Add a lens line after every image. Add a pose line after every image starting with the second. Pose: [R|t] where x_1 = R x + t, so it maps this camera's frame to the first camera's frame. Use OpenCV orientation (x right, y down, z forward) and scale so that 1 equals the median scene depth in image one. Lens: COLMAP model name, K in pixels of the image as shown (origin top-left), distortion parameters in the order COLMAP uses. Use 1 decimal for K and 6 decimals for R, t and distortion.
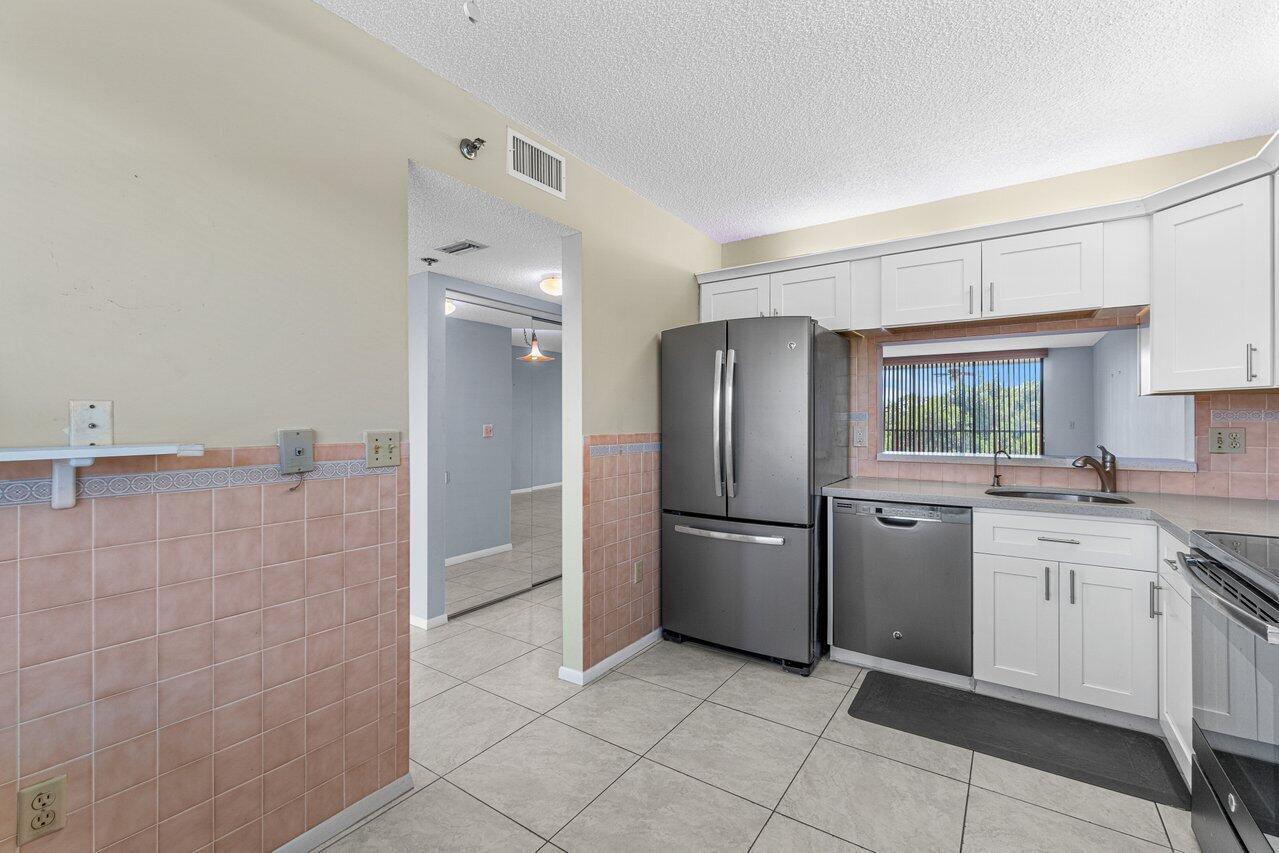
lens RADIAL K [[561.0, 0, 639.9], [0, 561.0, 415.9], [0, 0, 1]] dist [-0.000863, 0.000455]
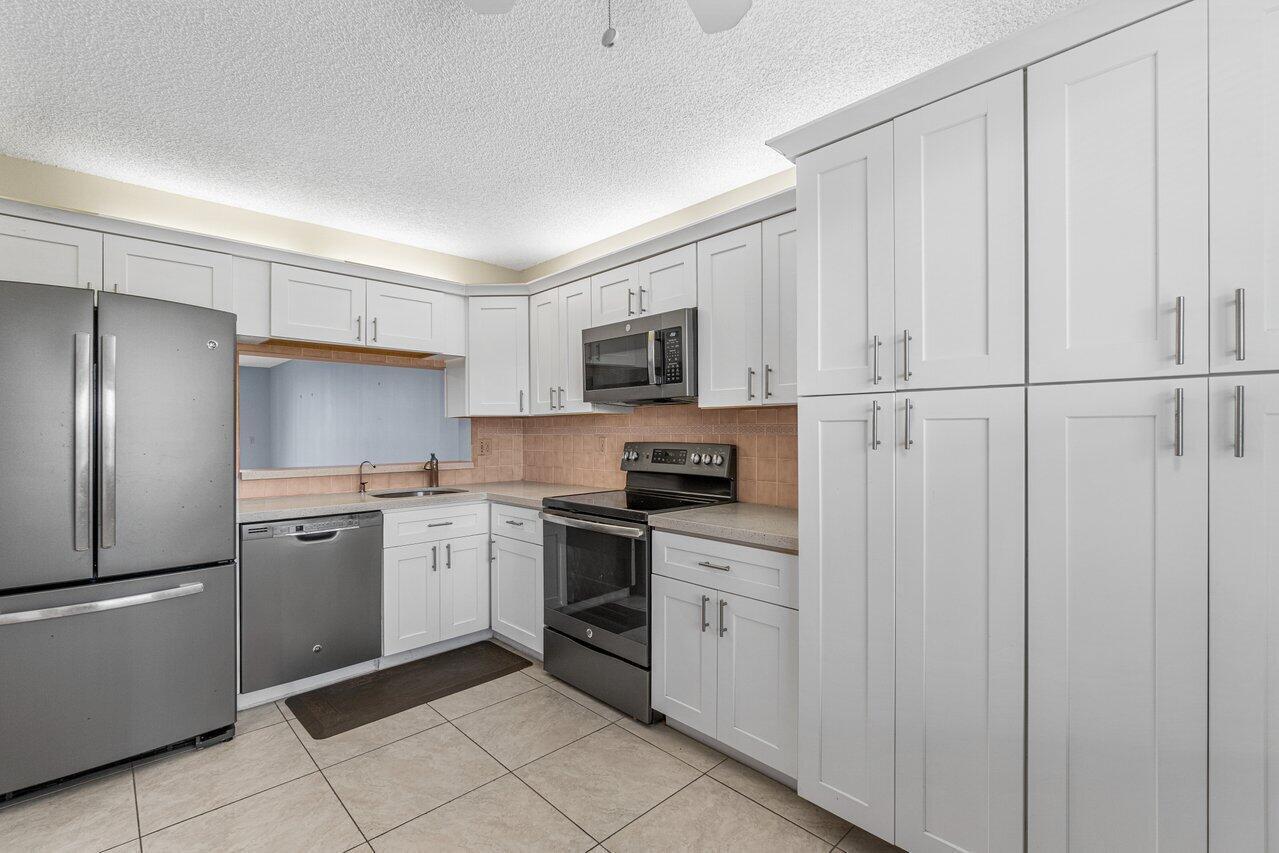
lens RADIAL K [[549.0, 0, 639.5], [0, 549.0, 426.5], [0, 0, 1]] dist [0.000472, 0.000011]
pose [[0.210263, 0.011518, 0.977577, -0.400771], [-0.002237, 0.999934, -0.011301, 0.001557], [-0.977642, 0.000189, 0.210275, 0.233199]]
